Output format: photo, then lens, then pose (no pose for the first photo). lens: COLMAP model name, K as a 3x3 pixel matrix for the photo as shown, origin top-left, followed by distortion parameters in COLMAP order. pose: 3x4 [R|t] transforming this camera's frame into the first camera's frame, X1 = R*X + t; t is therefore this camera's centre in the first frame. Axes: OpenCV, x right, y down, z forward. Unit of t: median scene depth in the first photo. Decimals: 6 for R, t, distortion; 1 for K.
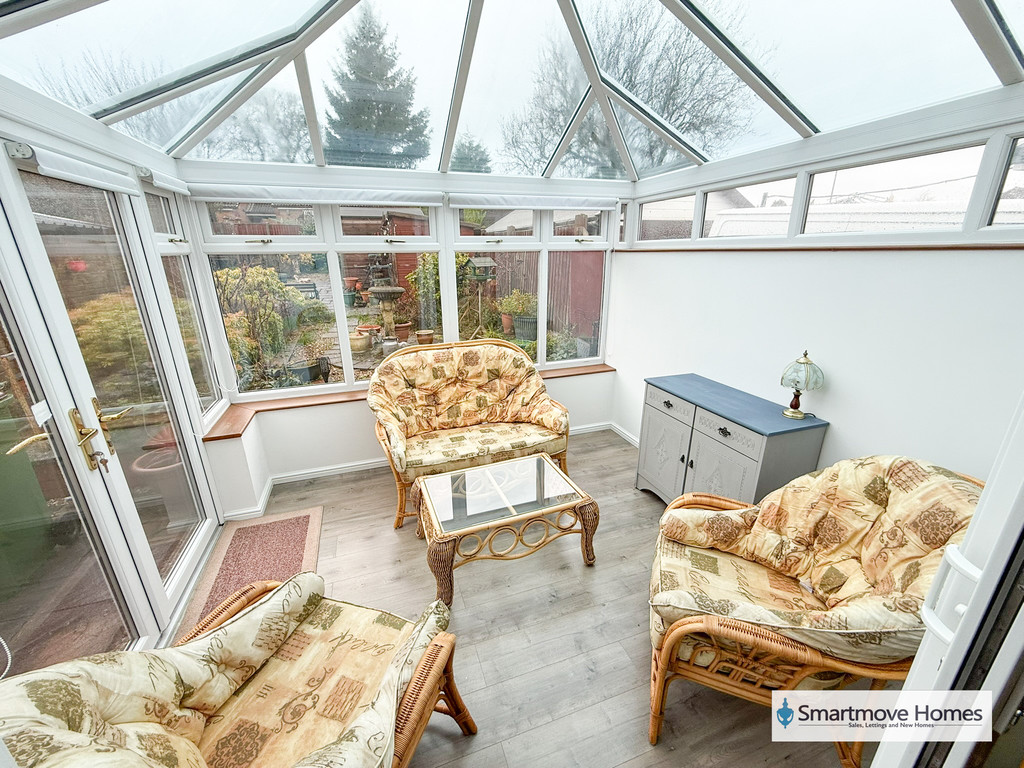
lens RADIAL K [[405.5, 0, 512.0], [0, 405.5, 384.0], [0, 0, 1]] dist [-0.002300, -0.000197]
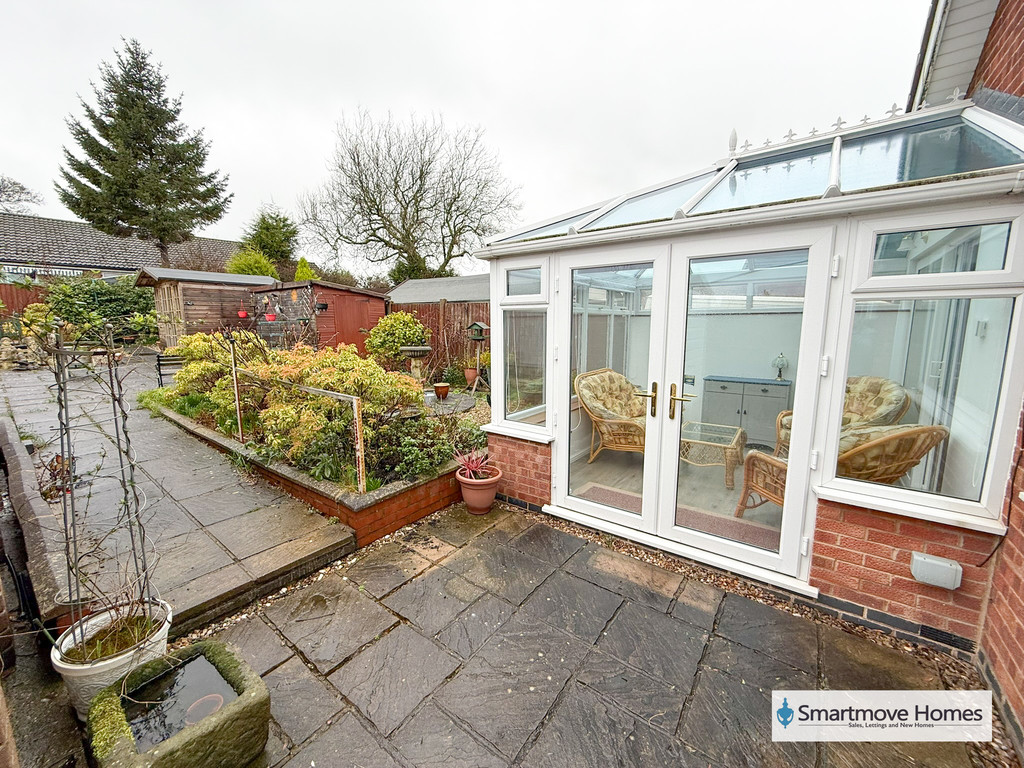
lens RADIAL K [[409.5, 0, 507.9], [0, 409.5, 385.1], [0, 0, 1]] dist [0.000235, -0.000195]
pose [[0.830763, -0.078373, 0.551081, -1.401423], [0.172163, 0.977671, -0.120498, 0.086517], [-0.529333, 0.194981, 0.825705, -0.088426]]
